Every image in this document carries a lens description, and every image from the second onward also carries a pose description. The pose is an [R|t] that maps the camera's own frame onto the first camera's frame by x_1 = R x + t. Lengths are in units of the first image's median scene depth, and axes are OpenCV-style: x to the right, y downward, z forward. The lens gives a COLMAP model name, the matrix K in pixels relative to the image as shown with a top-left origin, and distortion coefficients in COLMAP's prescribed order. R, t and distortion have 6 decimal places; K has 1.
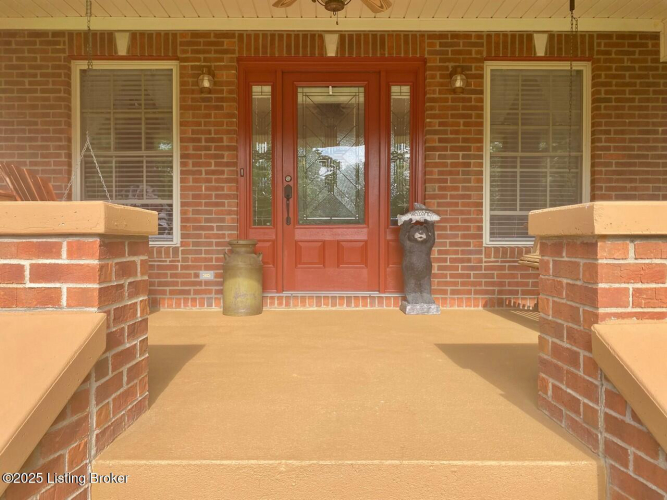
lens RADIAL K [[511.9, 0, 332.2], [0, 511.9, 244.3], [0, 0, 1]] dist [-0.030005, 0.003291]
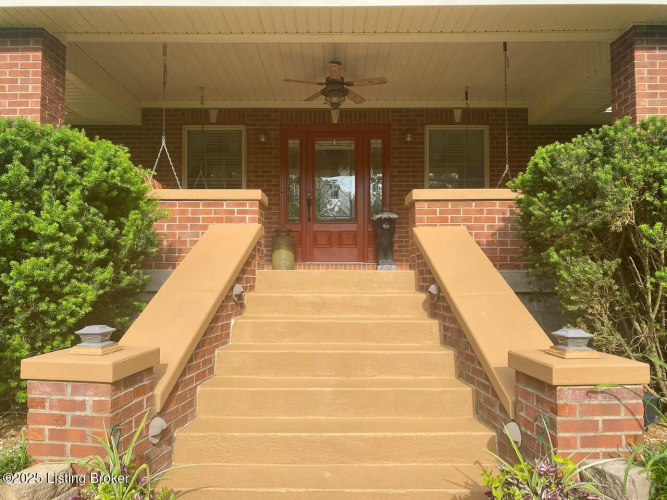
lens RADIAL K [[511.9, 0, 335.2], [0, 511.9, 255.7], [0, 0, 1]] dist [-0.030005, 0.003291]
pose [[0.999926, 0.000249, -0.012165, 0.020141], [-0.000734, 0.999204, -0.039894, 0.145645], [0.012146, 0.039900, 0.999130, -0.697055]]
